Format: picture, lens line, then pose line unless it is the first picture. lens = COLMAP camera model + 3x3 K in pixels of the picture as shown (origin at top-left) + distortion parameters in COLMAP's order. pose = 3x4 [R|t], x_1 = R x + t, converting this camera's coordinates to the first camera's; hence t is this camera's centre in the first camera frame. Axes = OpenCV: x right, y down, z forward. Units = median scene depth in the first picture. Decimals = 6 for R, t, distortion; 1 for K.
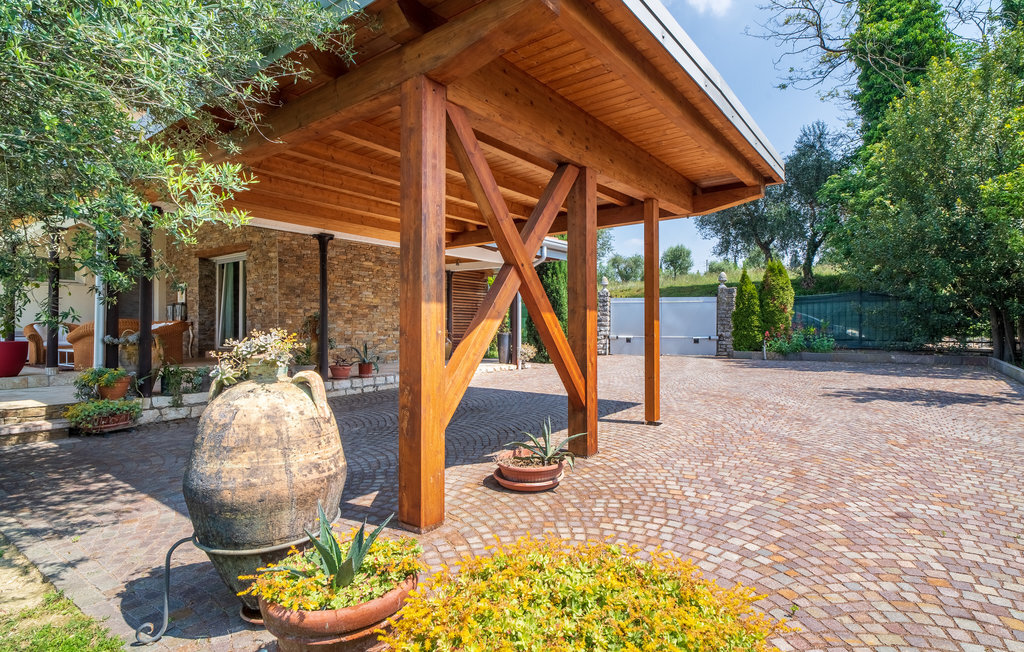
lens RADIAL K [[530.4, 0, 514.2], [0, 530.4, 324.9], [0, 0, 1]] dist [-0.010030, 0.001365]
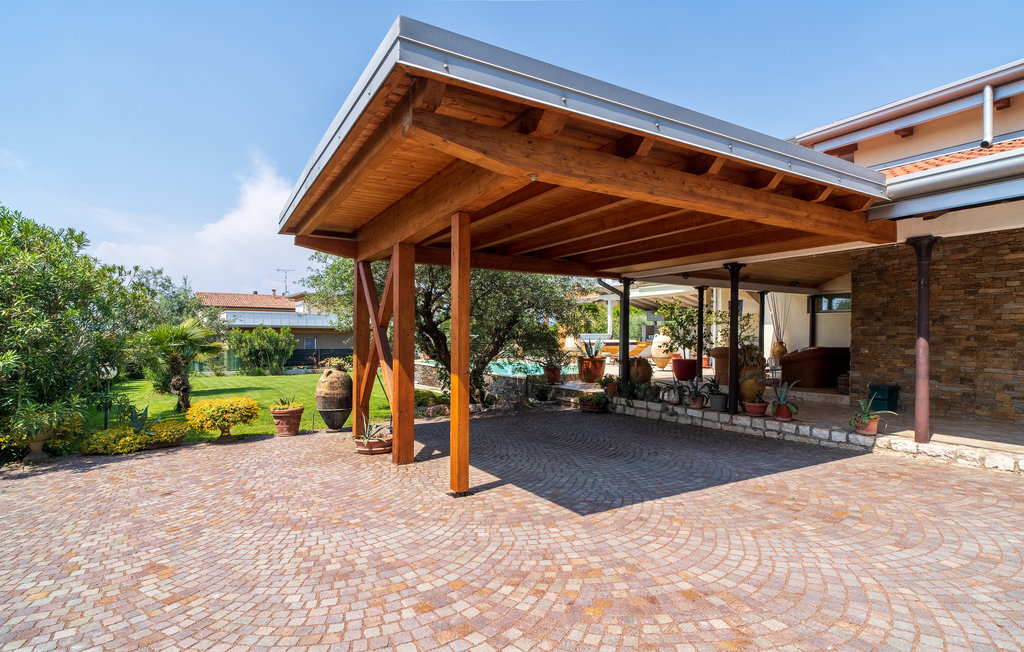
lens RADIAL K [[530.4, 0, 511.0], [0, 530.4, 336.8], [0, 0, 1]] dist [-0.010030, 0.001365]
pose [[-0.388047, 0.002436, -0.921636, 0.548813], [0.002124, 0.999996, 0.001749, -0.030075], [0.921637, -0.001279, -0.388051, 0.784389]]
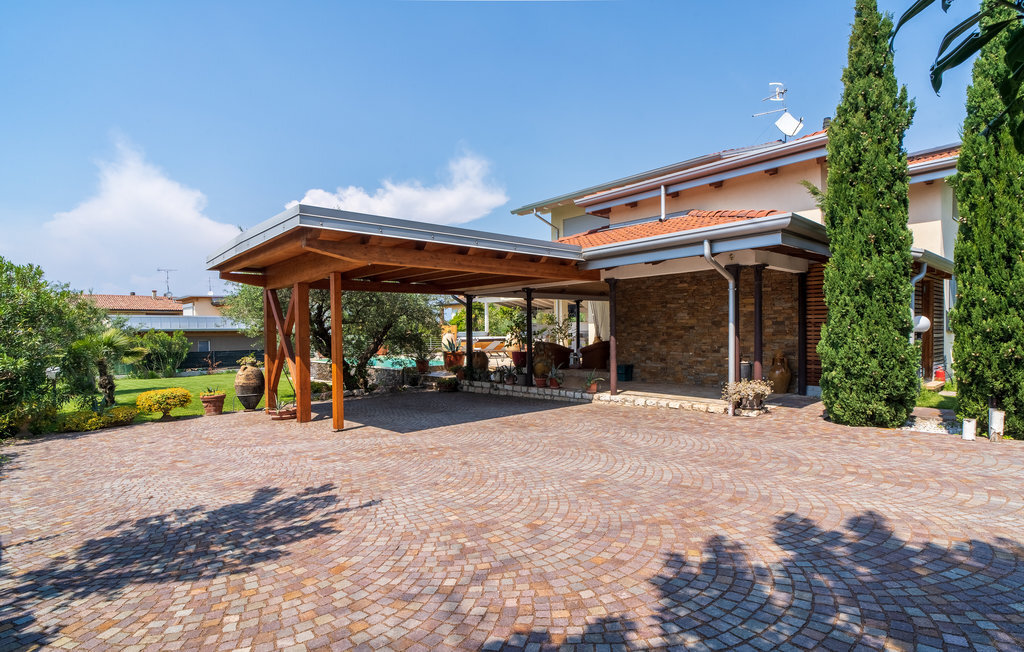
lens RADIAL K [[530.4, 0, 514.6], [0, 530.4, 338.6], [0, 0, 1]] dist [-0.010030, 0.001365]
pose [[-0.207788, 0.019555, -0.977978, 0.873040], [0.022023, 0.999640, 0.015309, -0.040966], [0.977926, -0.018357, -0.208144, 0.996670]]
